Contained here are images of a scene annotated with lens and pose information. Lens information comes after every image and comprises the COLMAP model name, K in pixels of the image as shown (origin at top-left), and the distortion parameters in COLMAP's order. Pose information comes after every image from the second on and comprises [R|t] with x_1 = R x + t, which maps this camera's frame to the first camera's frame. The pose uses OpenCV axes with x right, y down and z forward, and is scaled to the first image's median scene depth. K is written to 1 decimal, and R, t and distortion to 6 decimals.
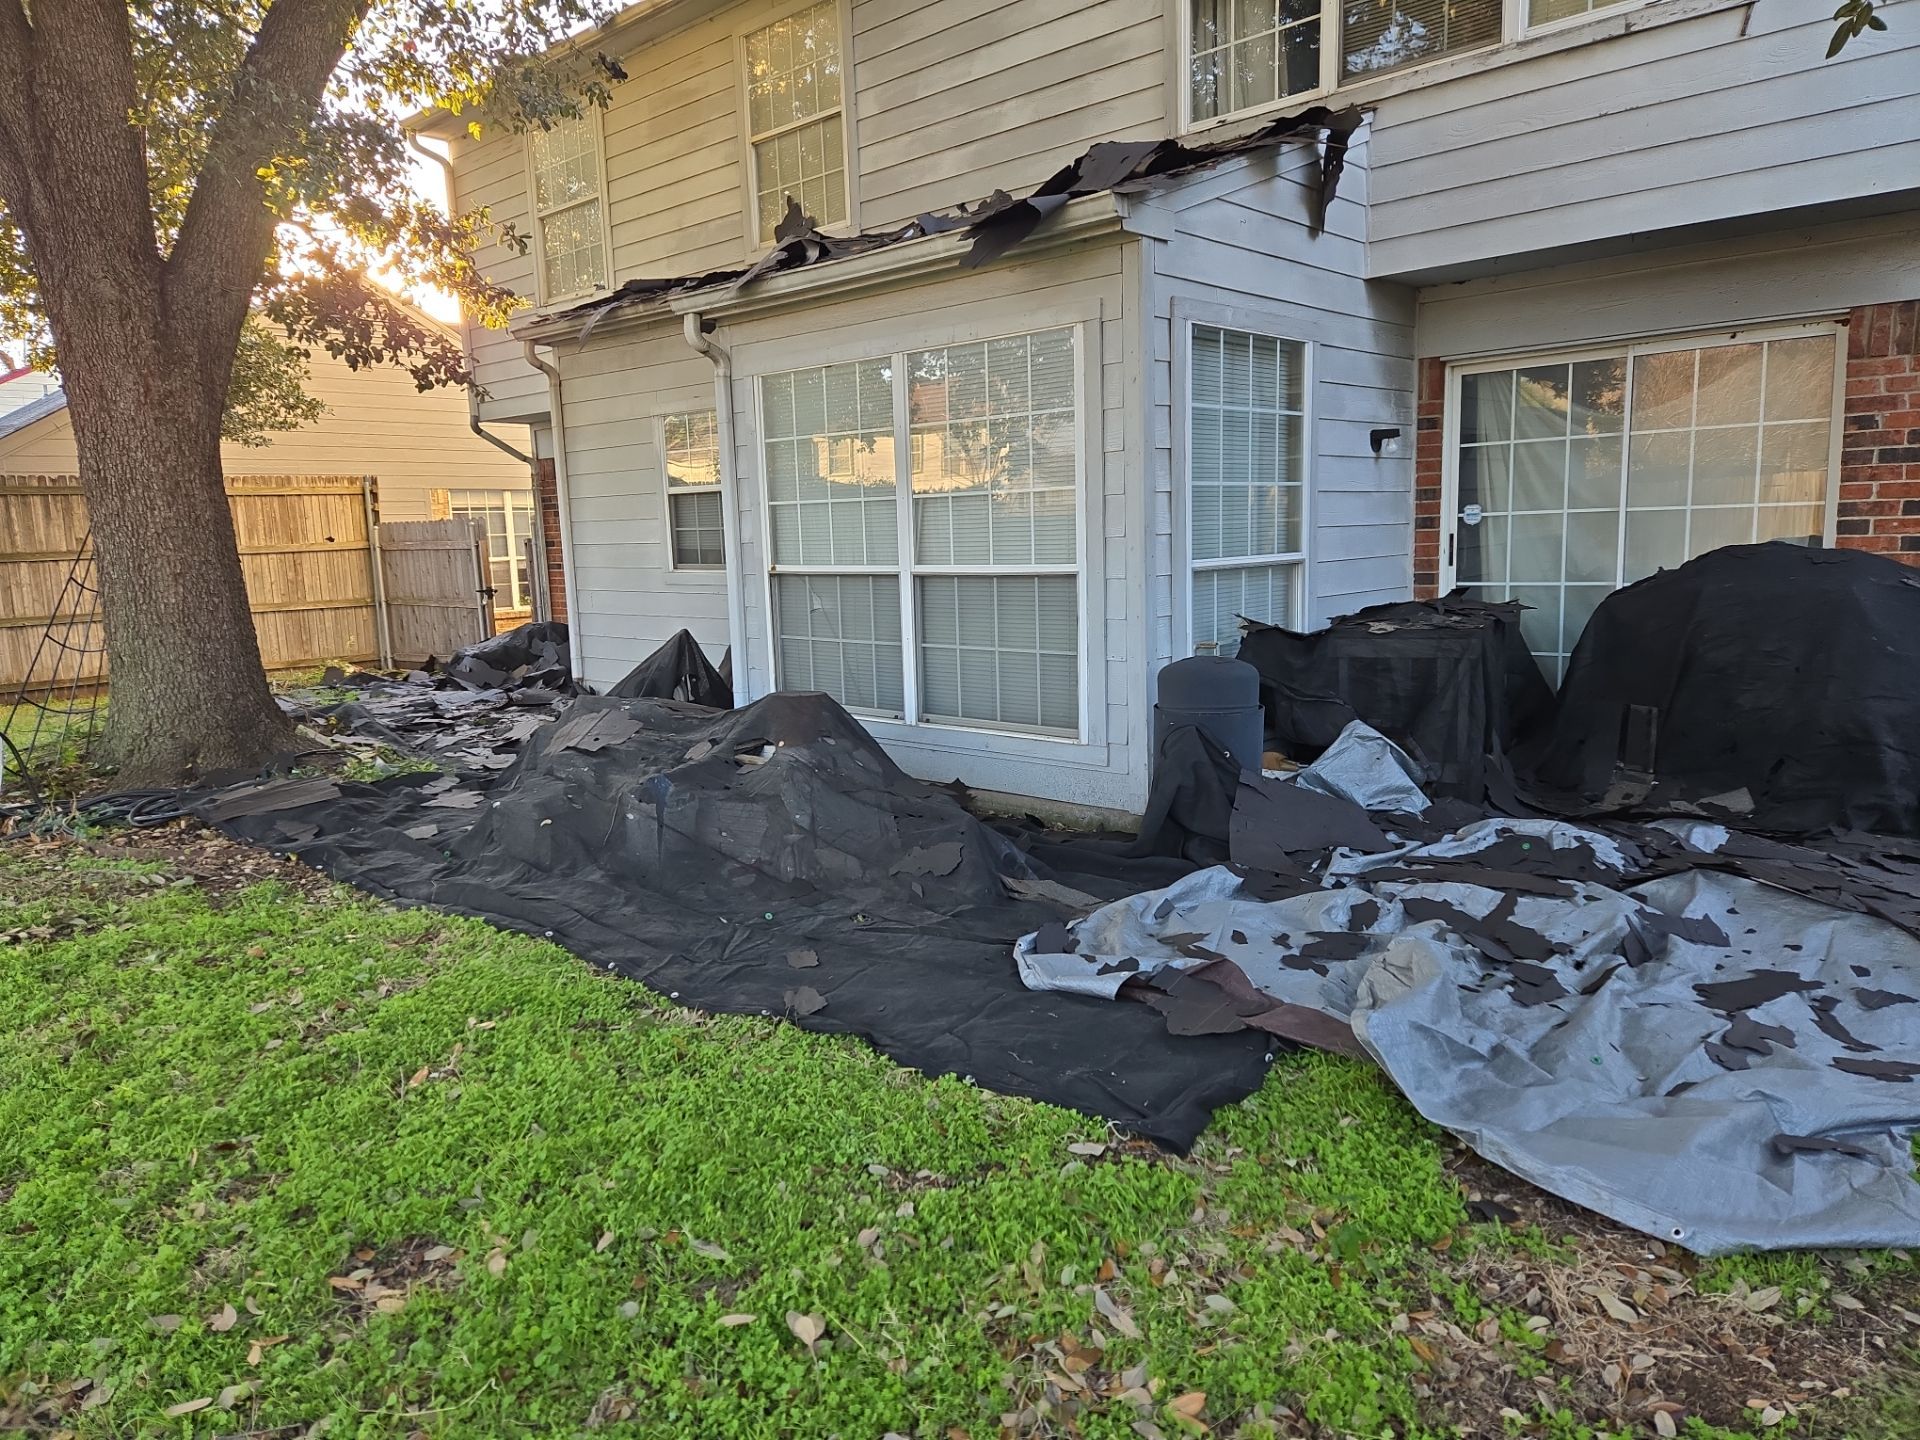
lens RADIAL K [[1311.8, 0, 958.3], [0, 1311.8, 722.0], [0, 0, 1]] dist [0.021952, -0.001840]
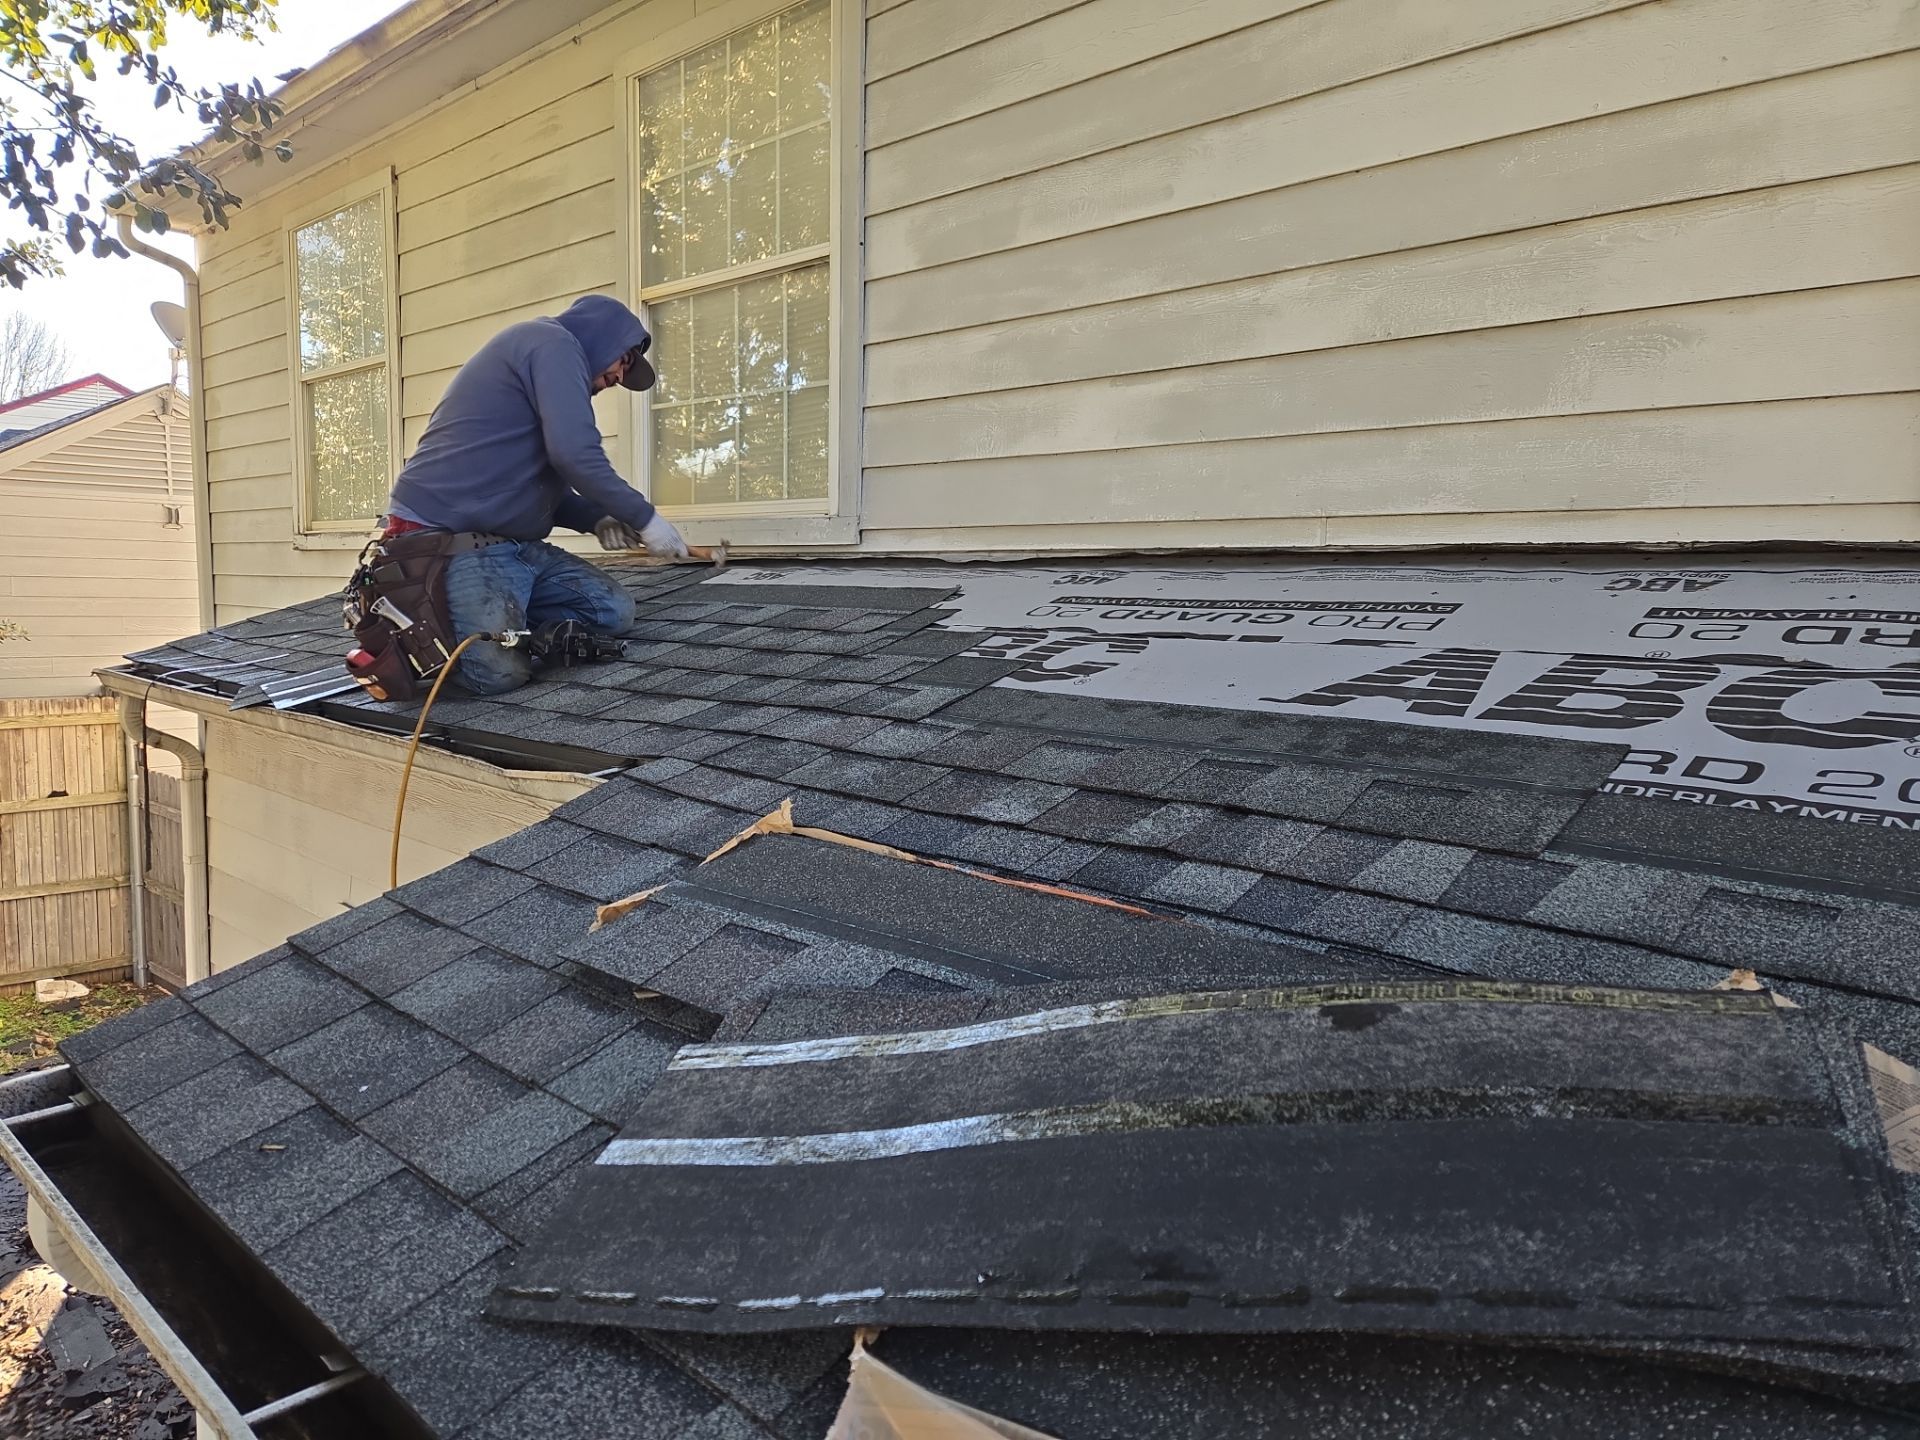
lens RADIAL K [[1311.8, 0, 961.9], [0, 1311.8, 722.0], [0, 0, 1]] dist [0.021952, -0.001840]
pose [[0.998364, 0.057088, -0.003127, -0.036859], [-0.057174, 0.996899, -0.054077, -0.297212], [0.000030, 0.054167, 0.998532, 0.592862]]
